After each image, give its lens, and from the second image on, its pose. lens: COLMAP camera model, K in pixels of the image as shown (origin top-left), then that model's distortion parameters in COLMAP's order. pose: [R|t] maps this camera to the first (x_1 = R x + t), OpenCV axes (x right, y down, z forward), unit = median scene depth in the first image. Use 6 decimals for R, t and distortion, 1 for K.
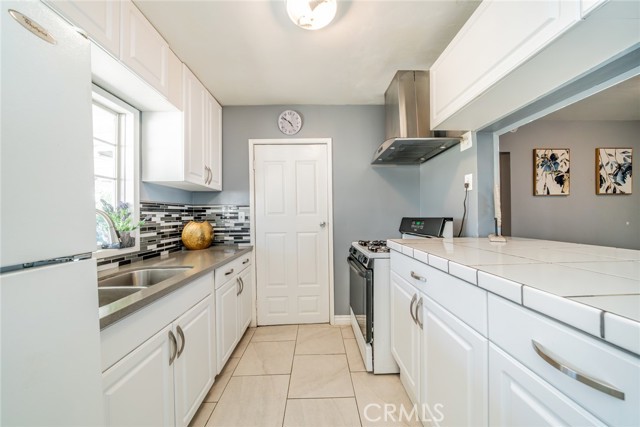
lens RADIAL K [[218.4, 0, 319.6], [0, 218.4, 215.0], [0, 0, 1]] dist [-0.007500, 0.000089]
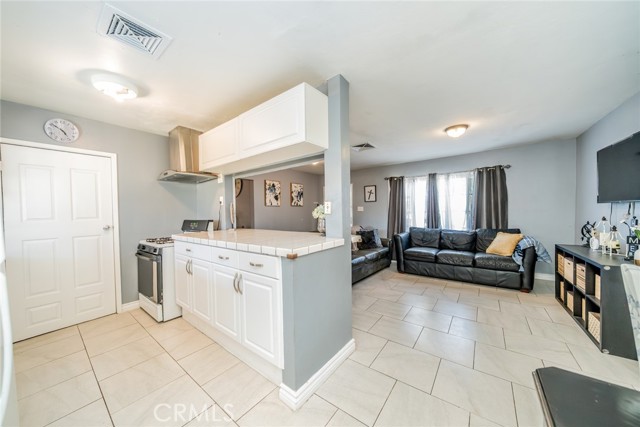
lens RADIAL K [[218.4, 0, 319.6], [0, 218.4, 215.0], [0, 0, 1]] dist [-0.007500, 0.000089]
pose [[0.621455, -0.009822, 0.783388, -0.186843], [0.008002, 0.999949, 0.006189, -0.023732], [-0.783409, 0.002423, 0.621502, -0.589855]]
